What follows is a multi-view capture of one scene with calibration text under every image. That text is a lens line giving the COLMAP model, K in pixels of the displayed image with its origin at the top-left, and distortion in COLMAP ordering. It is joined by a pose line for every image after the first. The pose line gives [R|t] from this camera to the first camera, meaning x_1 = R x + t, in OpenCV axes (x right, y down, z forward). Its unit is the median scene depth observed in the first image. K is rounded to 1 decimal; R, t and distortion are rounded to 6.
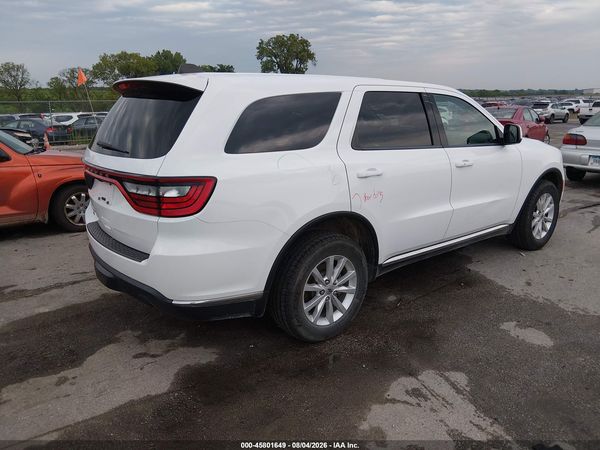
lens RADIAL K [[462.9, 0, 300.8], [0, 462.9, 215.2], [0, 0, 1]] dist [0.080372, -0.154786]
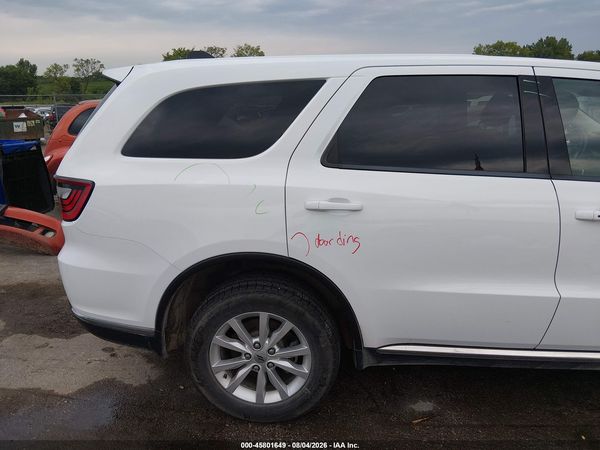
lens RADIAL K [[462.9, 0, 300.8], [0, 462.9, 215.2], [0, 0, 1]] dist [0.080372, -0.154786]
pose [[0.728257, 0.169203, -0.664088, 0.543720], [-0.157843, 0.984401, 0.077720, -0.119398], [0.666879, 0.048222, 0.743604, 0.493805]]
